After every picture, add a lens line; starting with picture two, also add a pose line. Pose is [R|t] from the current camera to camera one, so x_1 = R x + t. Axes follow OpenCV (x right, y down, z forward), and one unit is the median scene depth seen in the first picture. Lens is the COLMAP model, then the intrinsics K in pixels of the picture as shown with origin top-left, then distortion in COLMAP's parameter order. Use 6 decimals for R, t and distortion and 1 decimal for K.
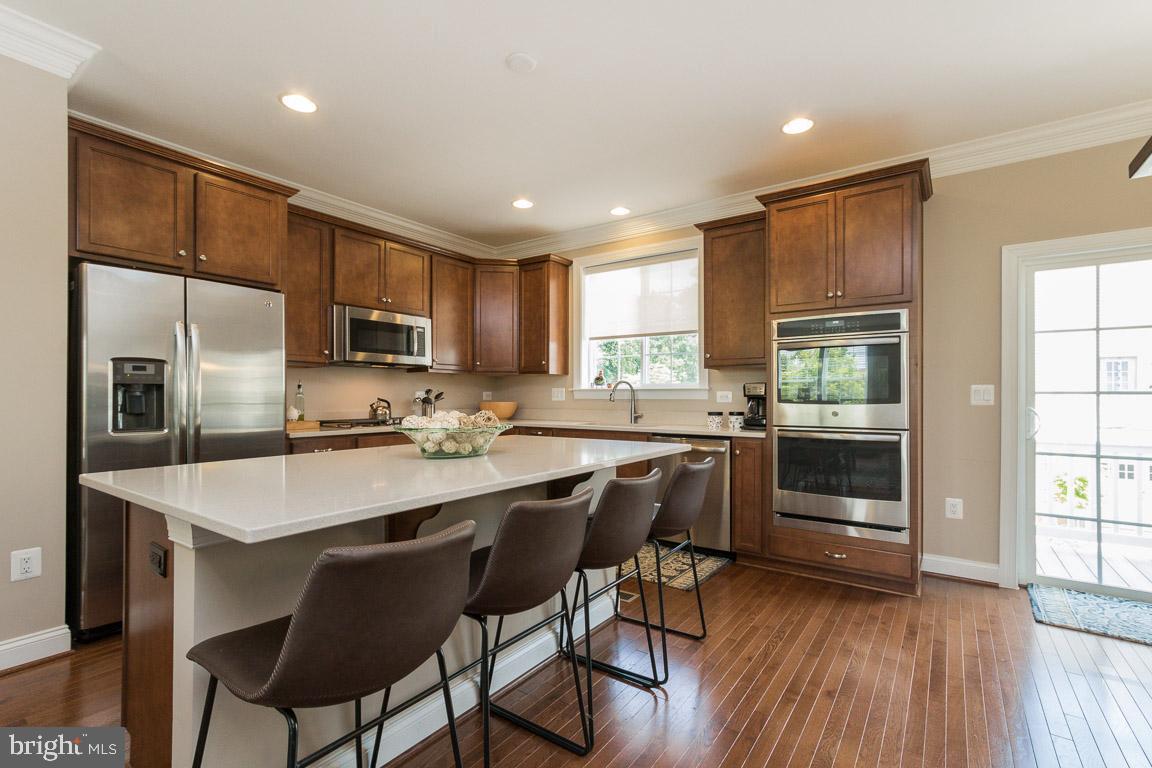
lens RADIAL K [[530.8, 0, 572.7], [0, 530.8, 390.8], [0, 0, 1]] dist [-0.001604, 0.002788]
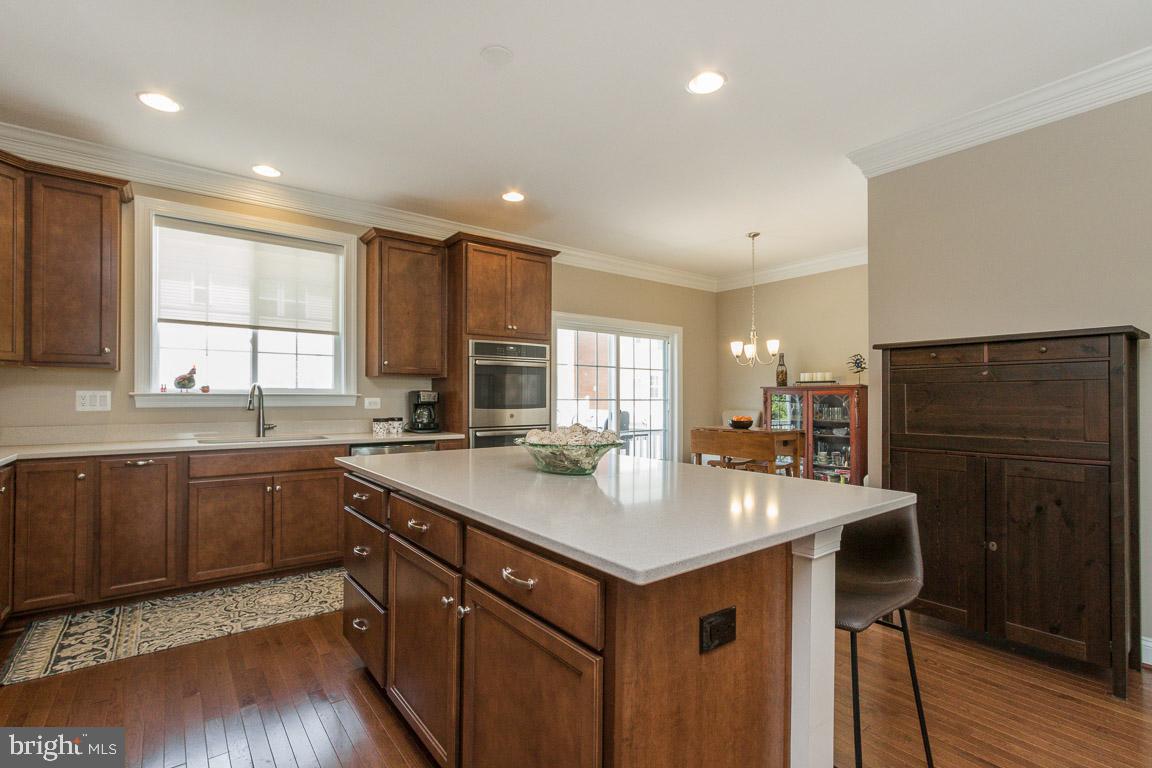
lens RADIAL K [[530.8, 0, 583.5], [0, 530.8, 388.1], [0, 0, 1]] dist [-0.001604, 0.002788]
pose [[0.277109, 0.022766, 0.960569, -0.563750], [-0.008278, 0.999739, -0.021307, 0.000642], [-0.960803, -0.002048, 0.277225, 0.338253]]
